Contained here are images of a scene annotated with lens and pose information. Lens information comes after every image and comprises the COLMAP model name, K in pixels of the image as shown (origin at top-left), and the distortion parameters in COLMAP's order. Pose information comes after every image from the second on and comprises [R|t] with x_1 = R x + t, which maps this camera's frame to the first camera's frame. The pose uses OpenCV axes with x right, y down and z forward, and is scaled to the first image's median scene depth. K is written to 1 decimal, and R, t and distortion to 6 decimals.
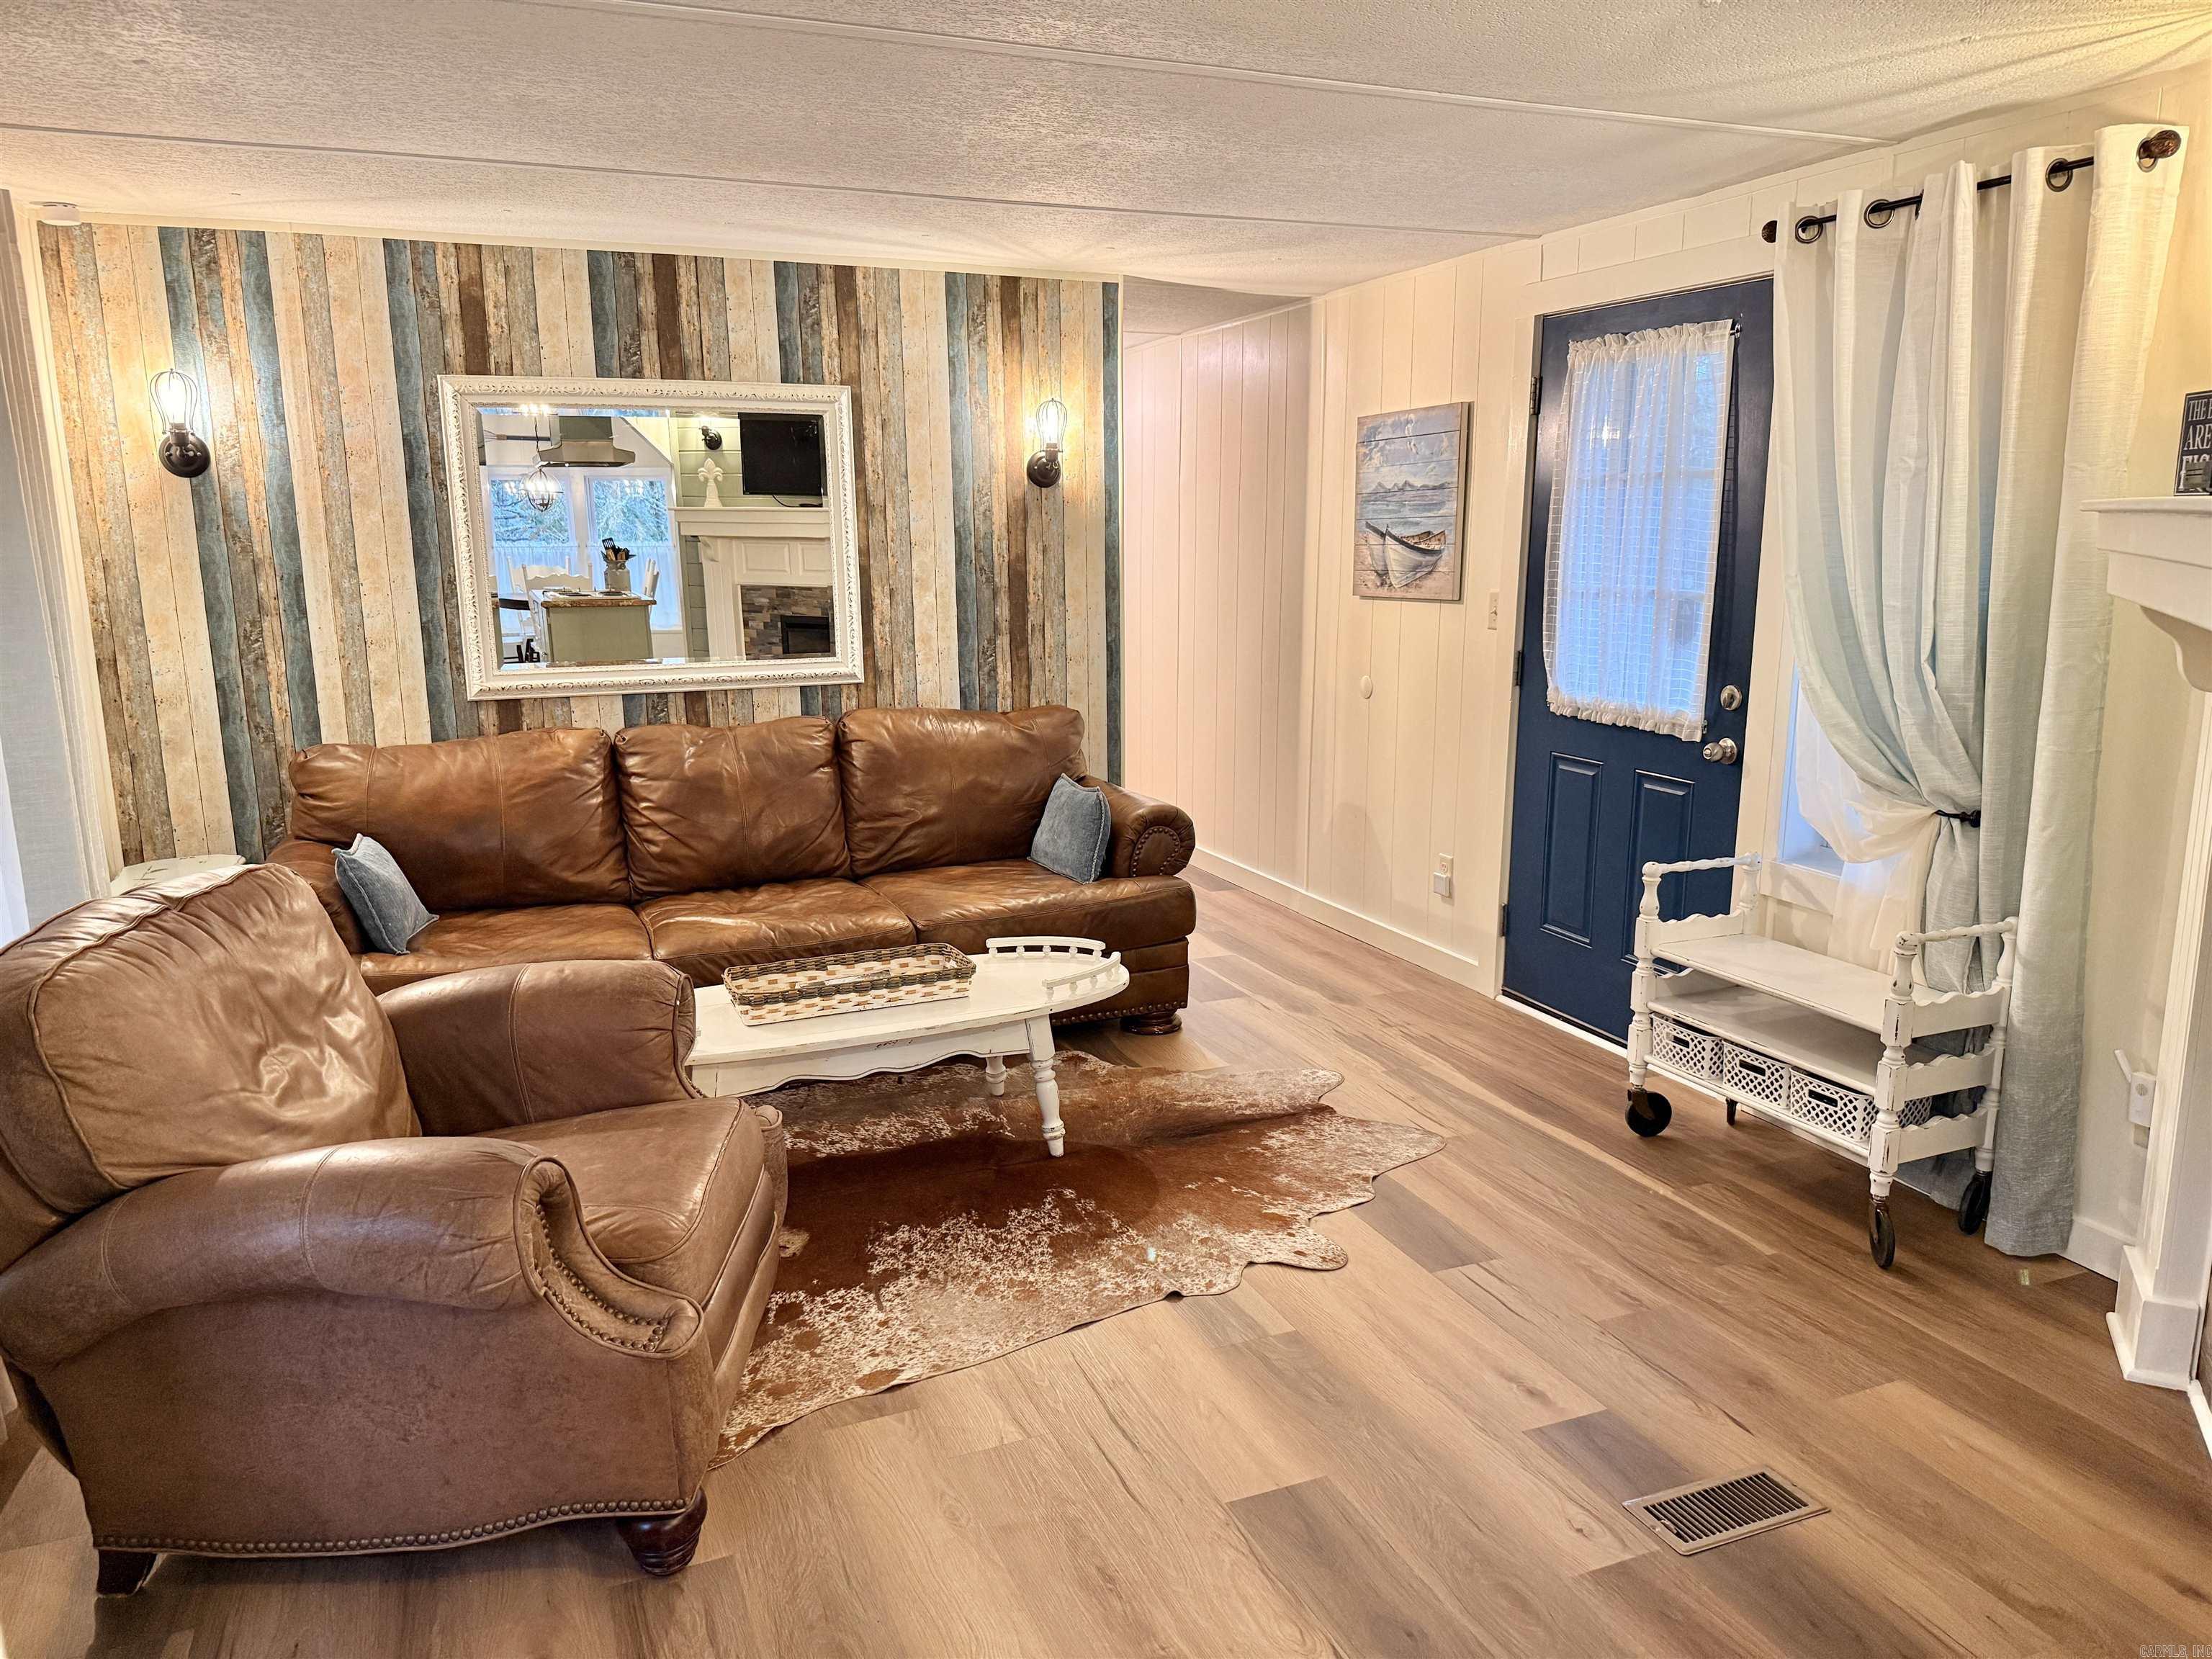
lens RADIAL K [[1550.9, 0, 1101.8], [0, 1550.9, 836.4], [0, 0, 1]] dist [0.064523, -0.083596]
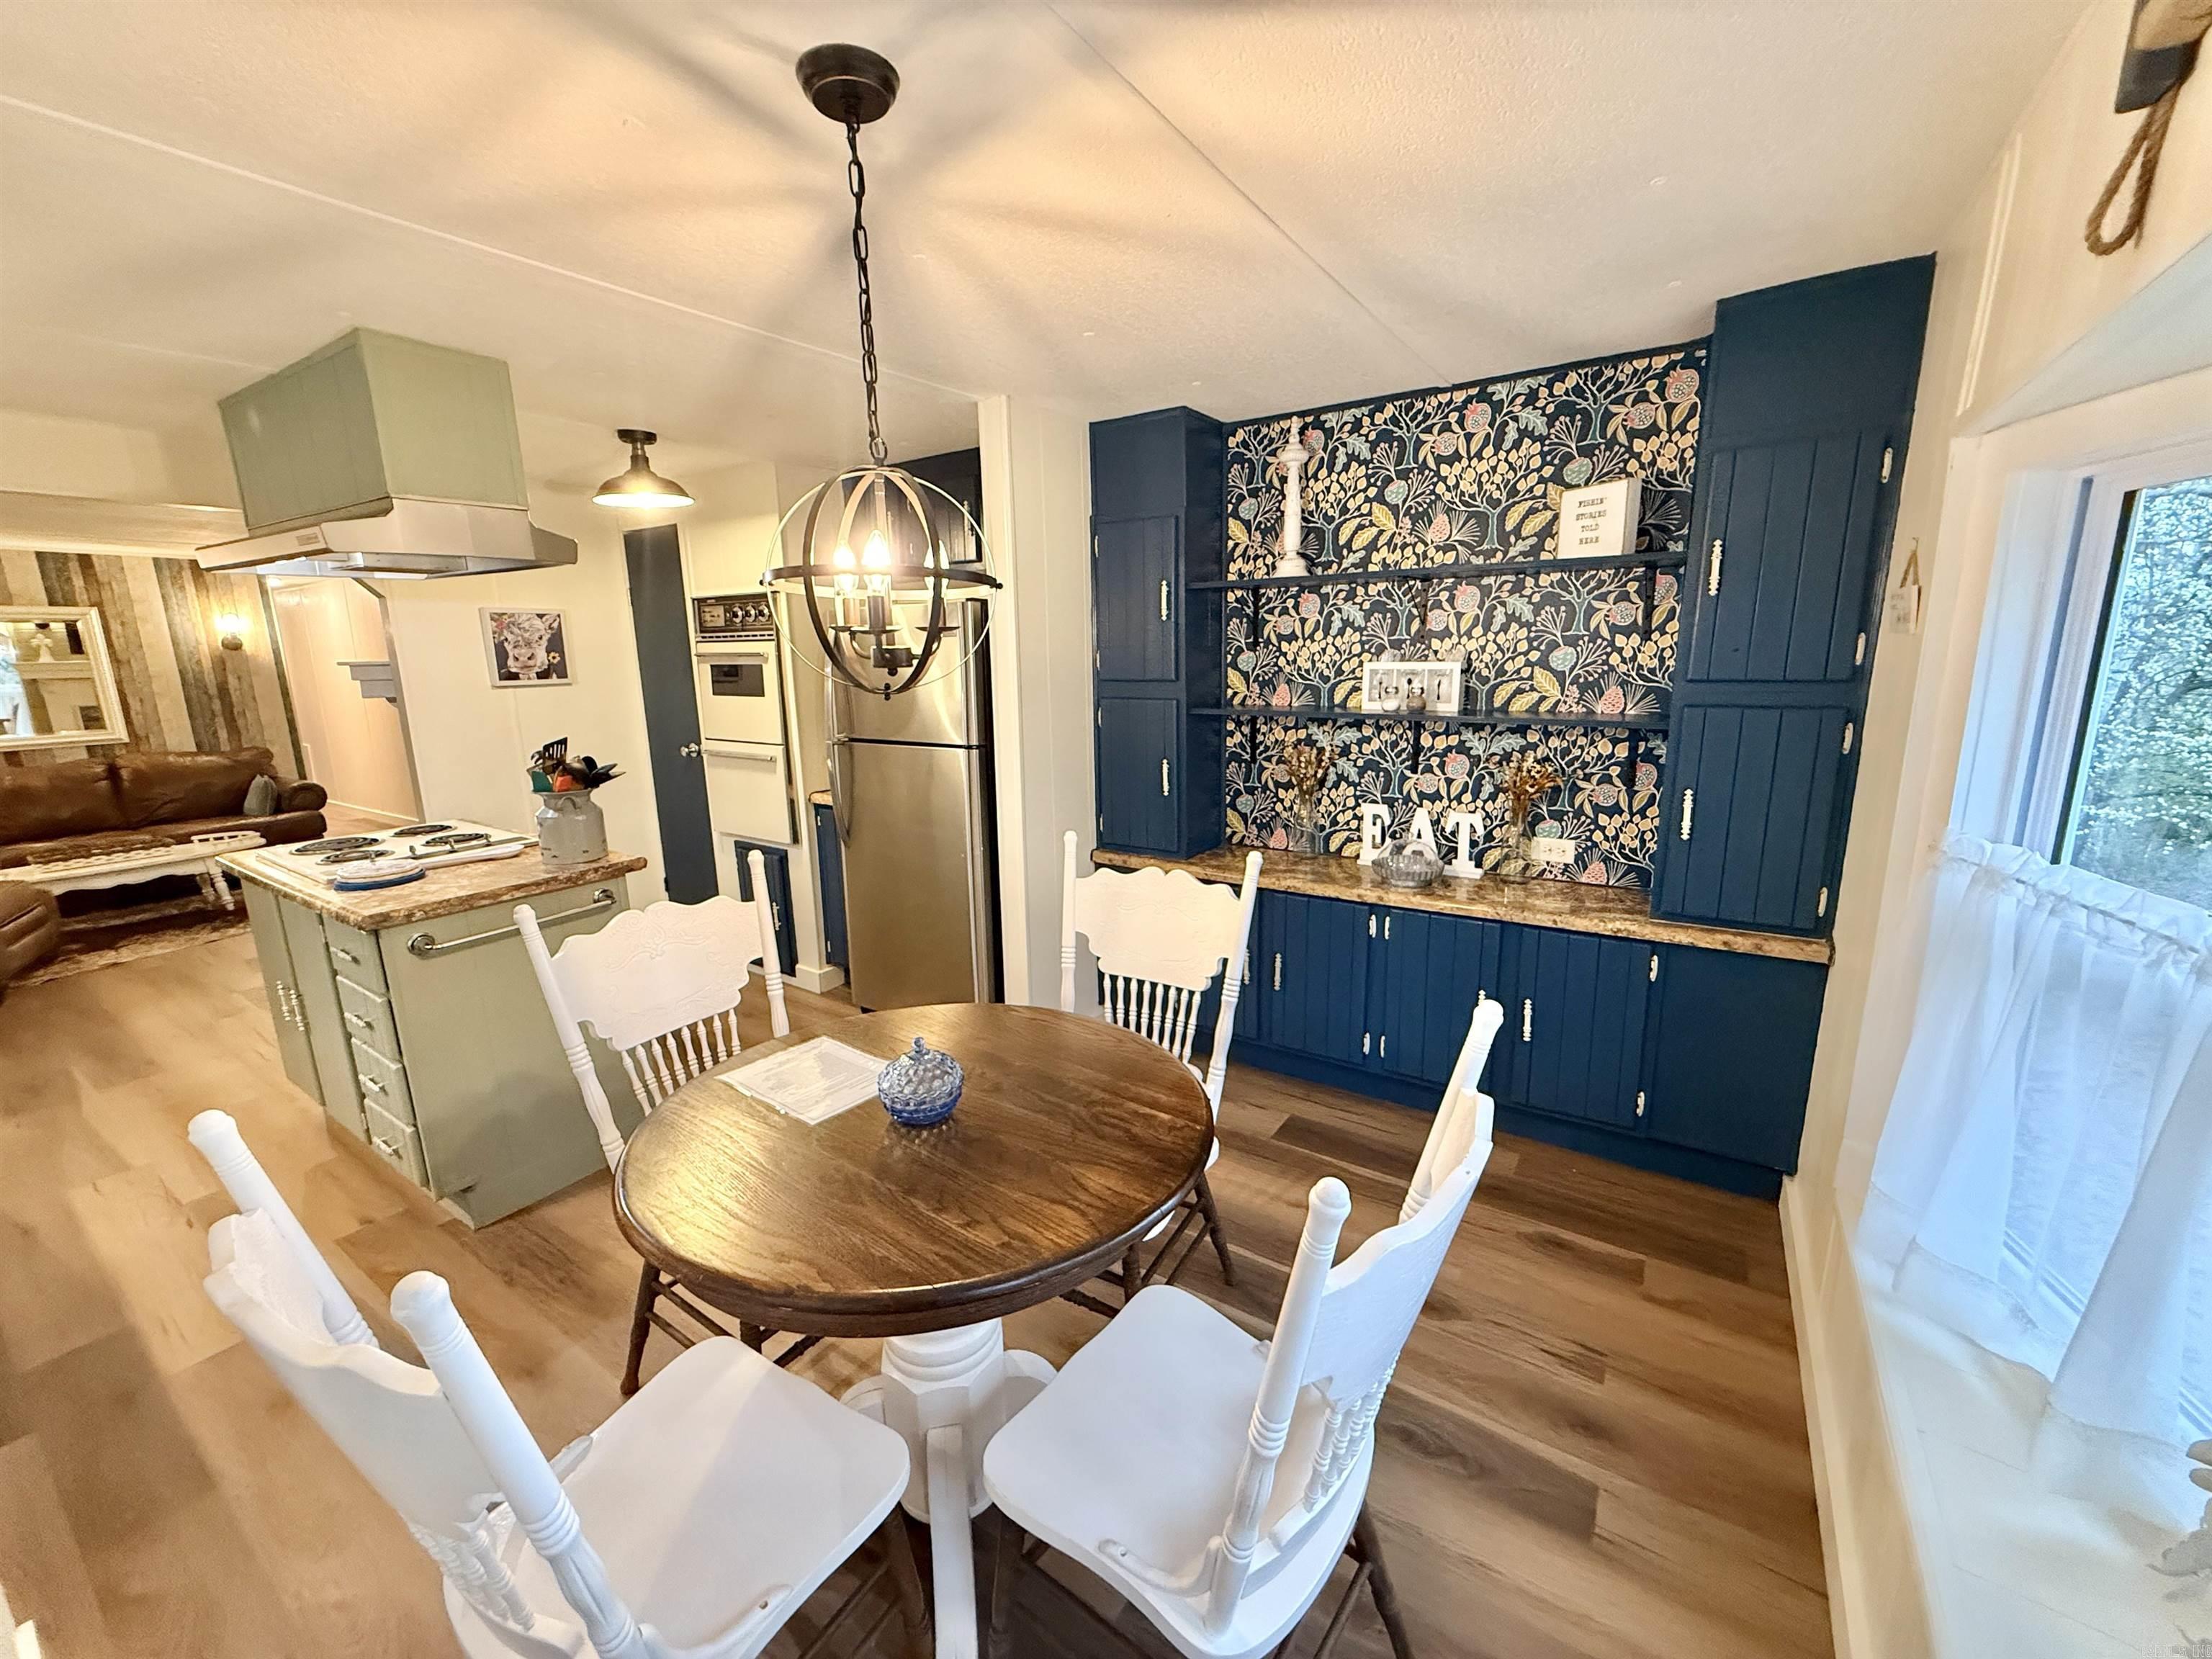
lens RADIAL K [[881.5, 0, 1096.2], [0, 881.5, 825.6], [0, 0, 1]] dist [0.000612, 0.000370]
pose [[0.833447, -0.118950, 0.539645, 0.381493], [0.125552, 0.991779, 0.024703, 0.202178], [-0.538147, 0.047164, 0.841530, -0.983848]]
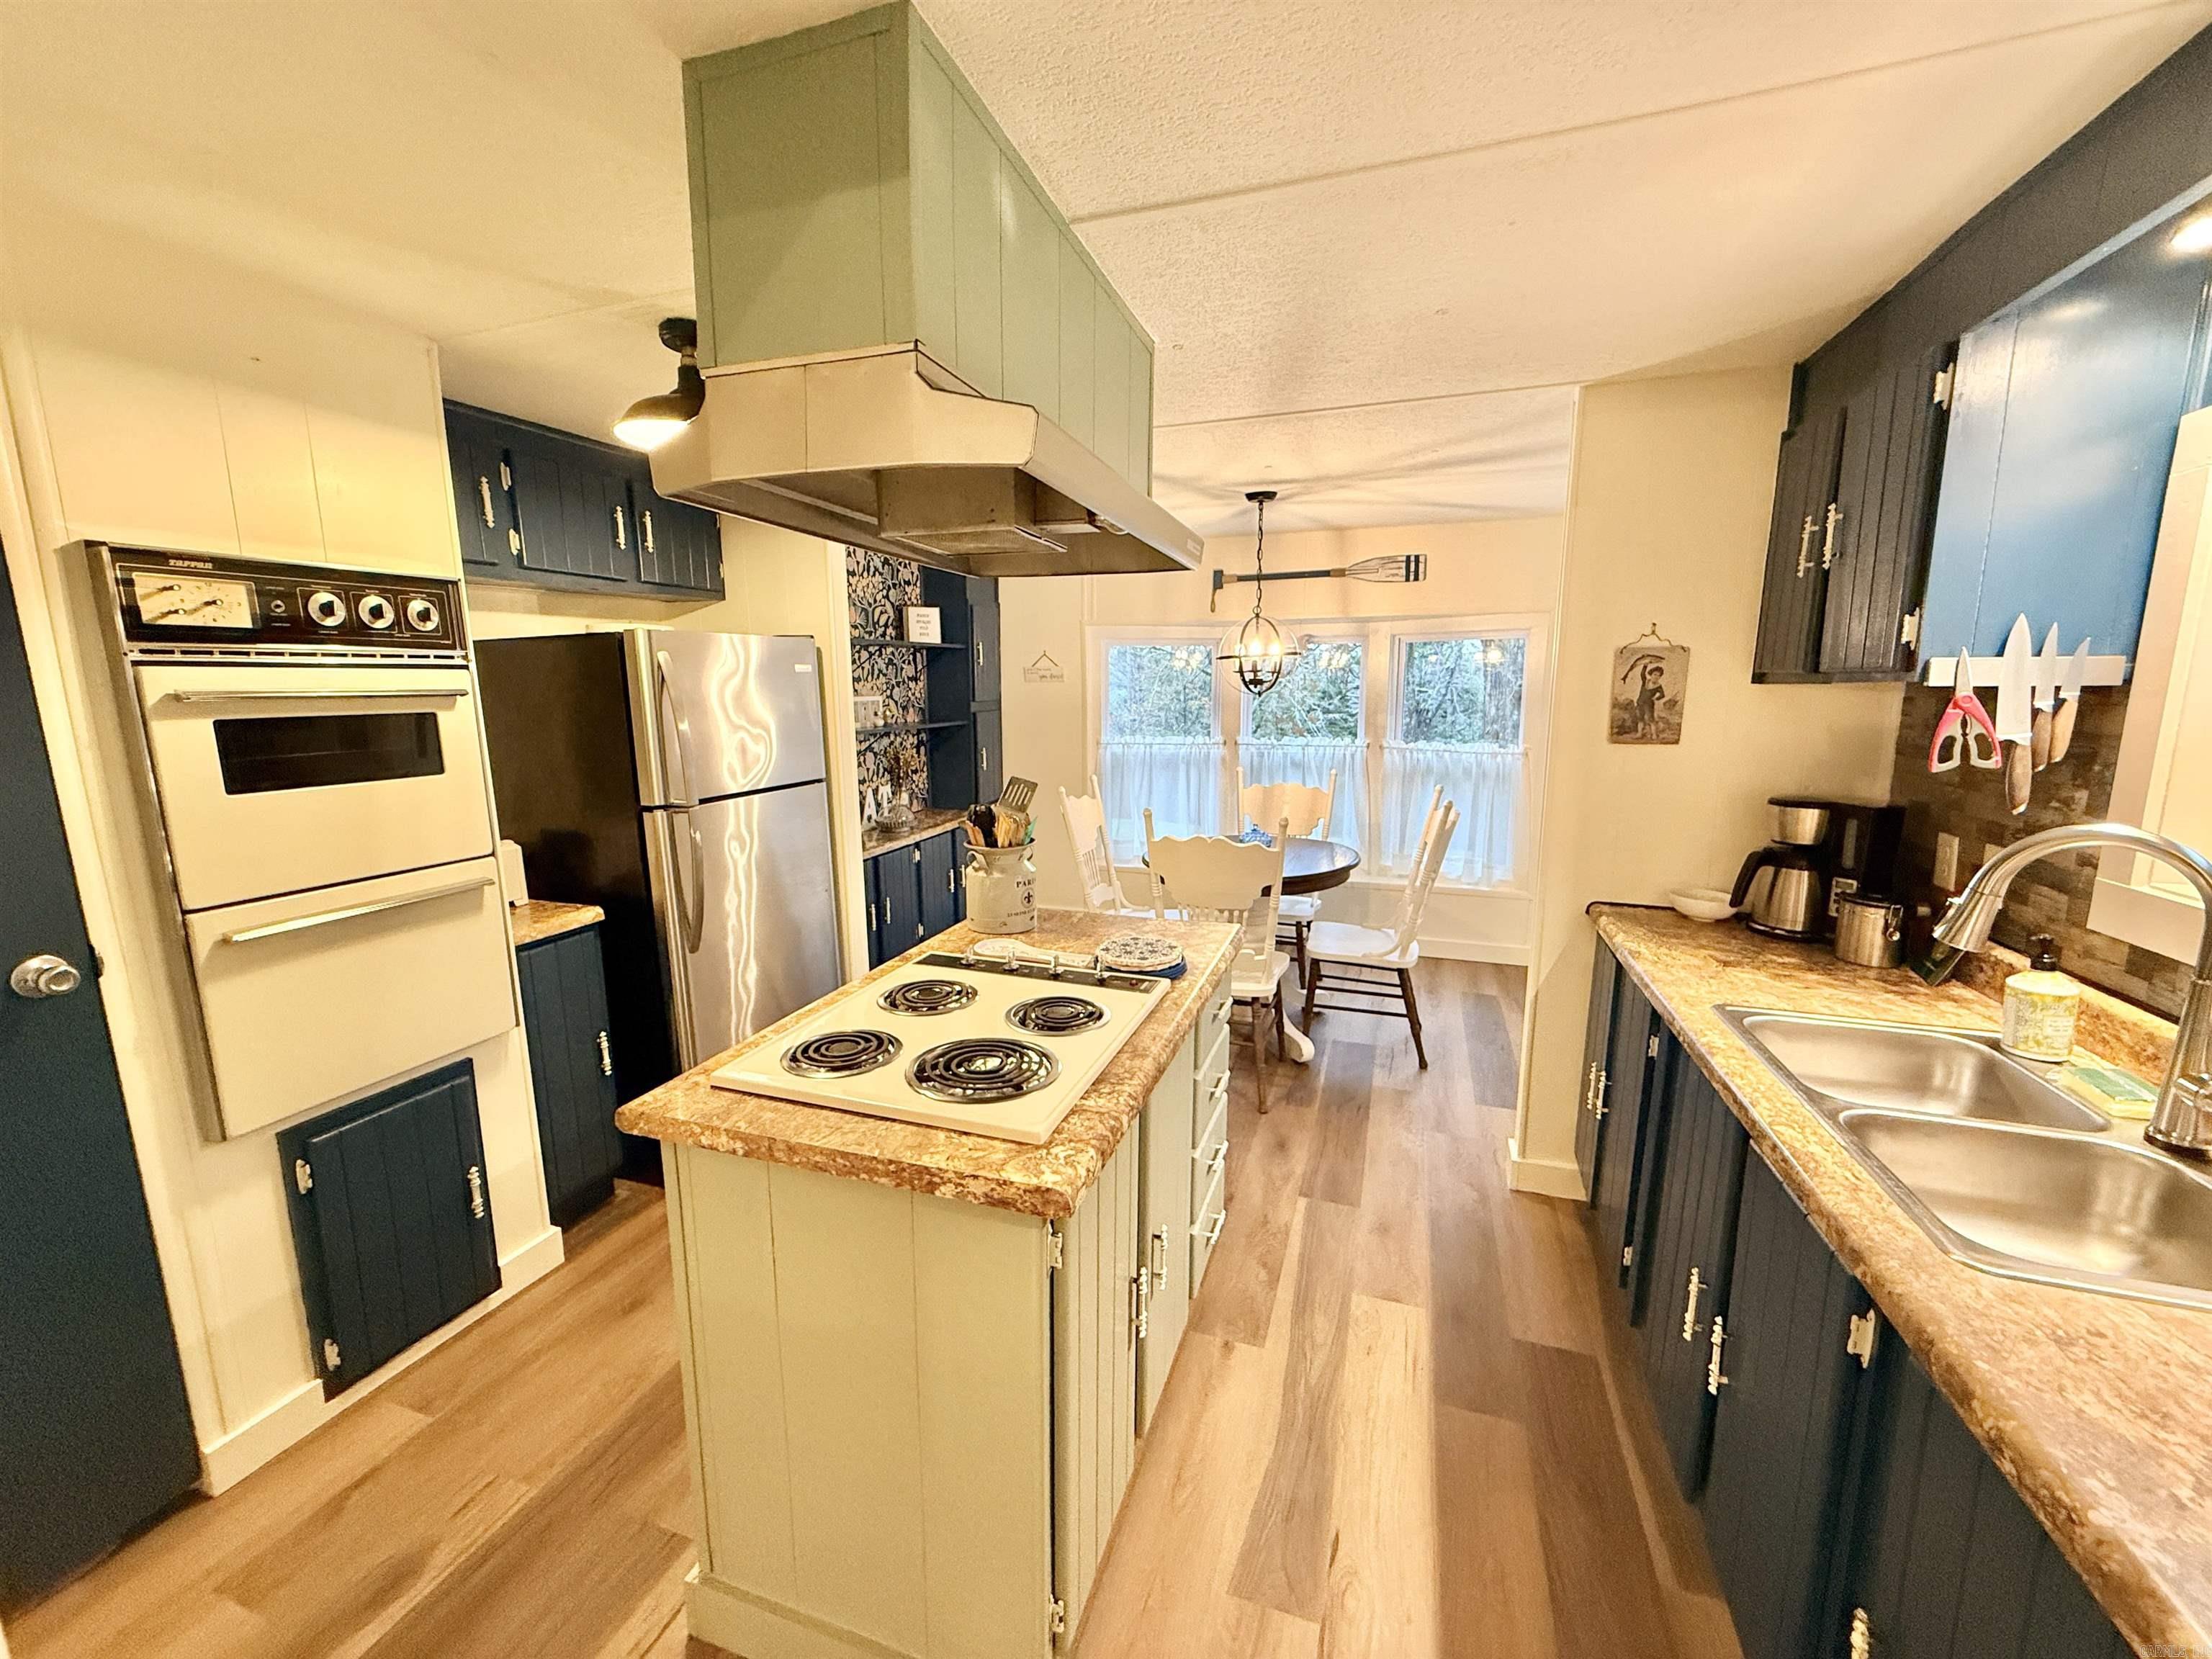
lens RADIAL K [[881.5, 0, 1097.1], [0, 881.5, 827.3], [0, 0, 1]] dist [0.000612, 0.000370]
pose [[-0.744173, -0.095623, 0.661107, -0.004019], [0.152072, 0.939460, 0.307064, -0.031217], [-0.650446, 0.329045, -0.684579, 0.144054]]
